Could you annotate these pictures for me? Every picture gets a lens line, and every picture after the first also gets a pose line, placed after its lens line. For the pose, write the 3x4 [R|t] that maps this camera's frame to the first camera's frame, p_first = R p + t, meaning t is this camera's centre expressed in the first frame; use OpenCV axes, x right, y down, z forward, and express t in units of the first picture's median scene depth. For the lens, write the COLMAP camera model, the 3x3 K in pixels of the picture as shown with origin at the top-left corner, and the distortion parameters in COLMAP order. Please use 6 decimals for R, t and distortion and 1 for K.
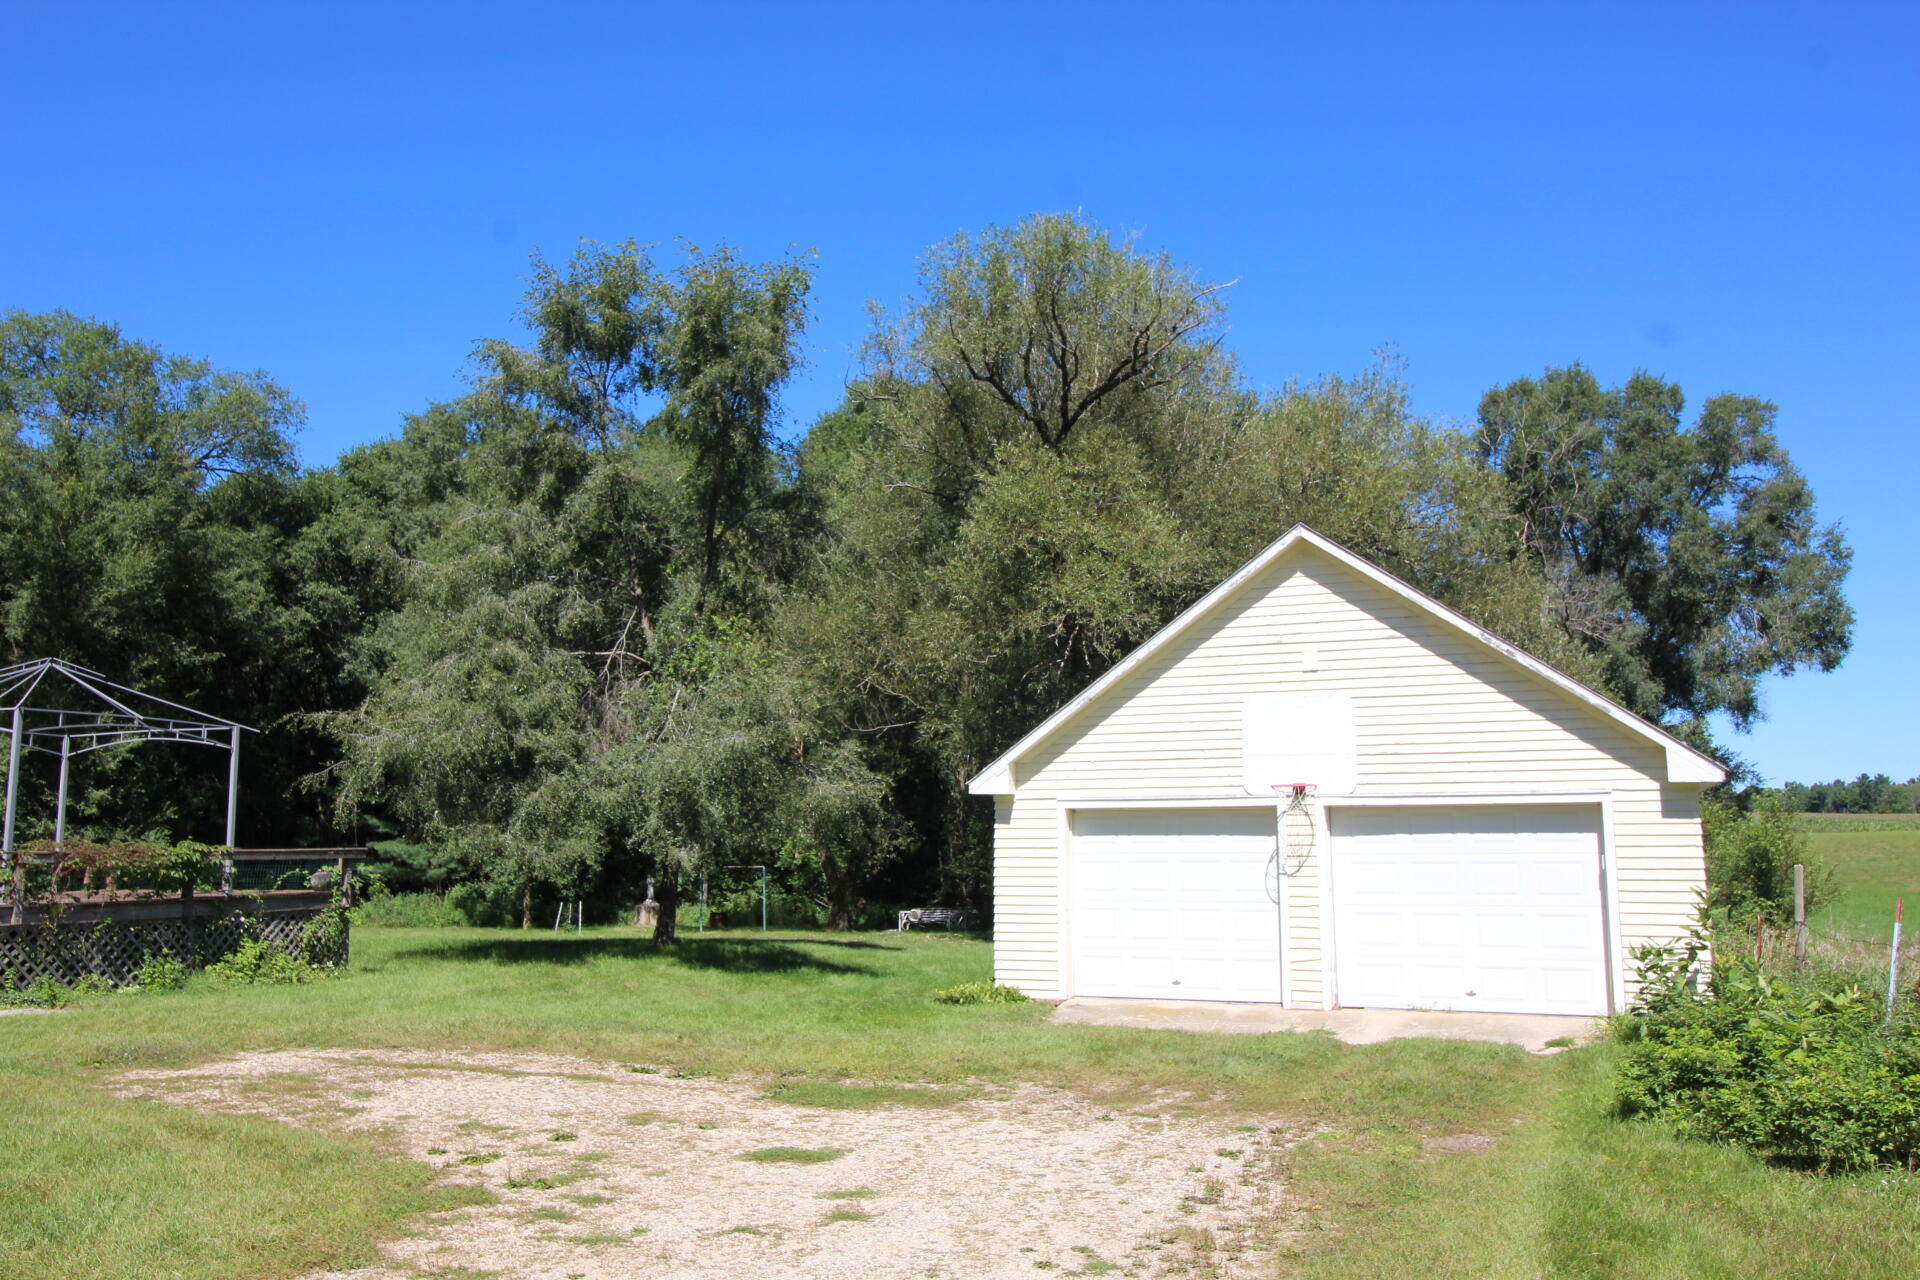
lens RADIAL K [[1501.8, 0, 956.0], [0, 1501.8, 625.5], [0, 0, 1]] dist [0.021041, -0.014011]
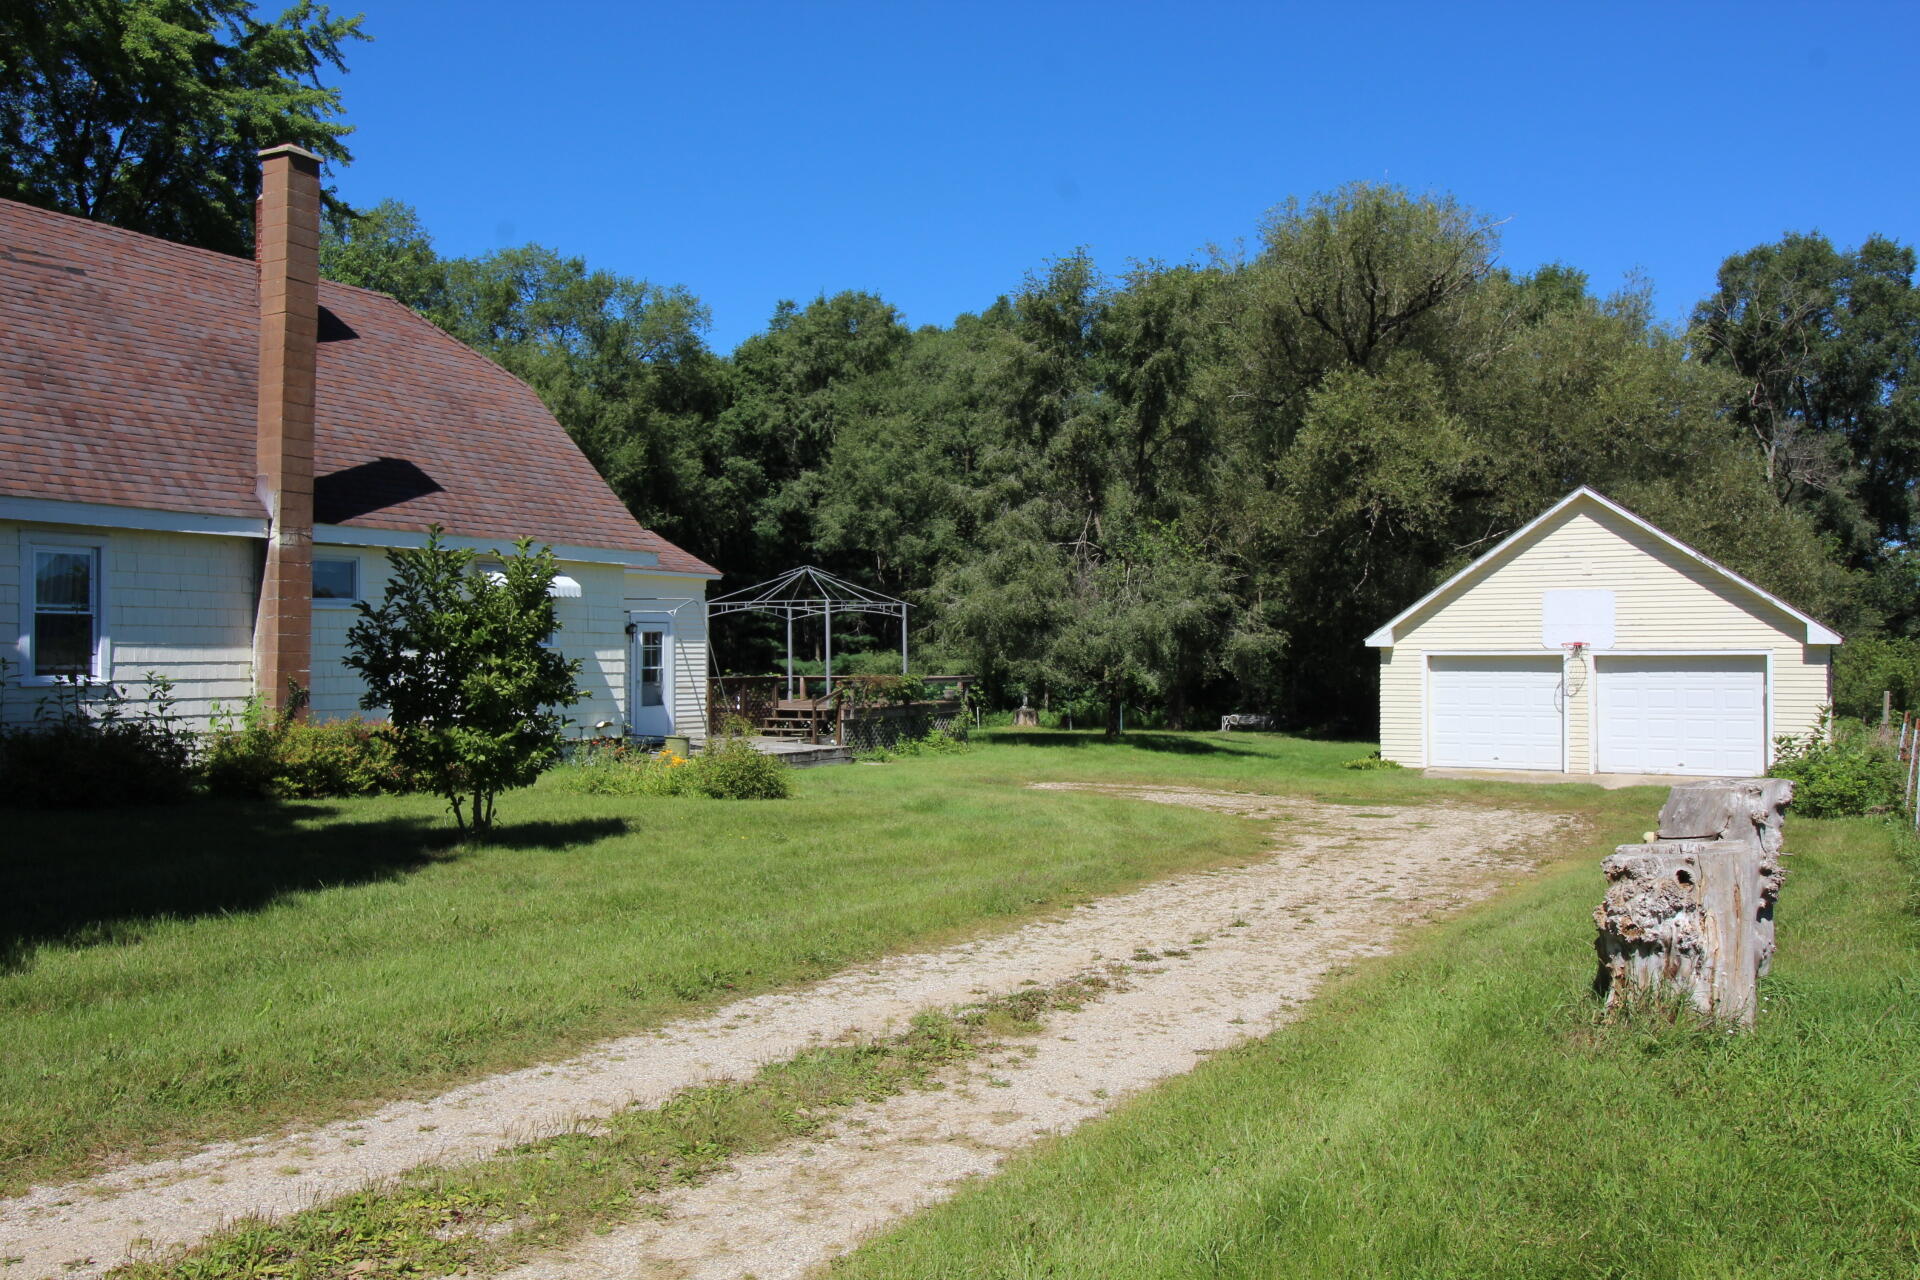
lens RADIAL K [[1501.8, 0, 956.0], [0, 1501.8, 625.5], [0, 0, 1]] dist [0.021041, -0.014011]
pose [[0.991383, -0.001923, -0.130982, -0.128733], [0.018527, 0.991900, 0.125666, -0.073887], [0.129679, -0.127009, 0.983388, -0.398062]]
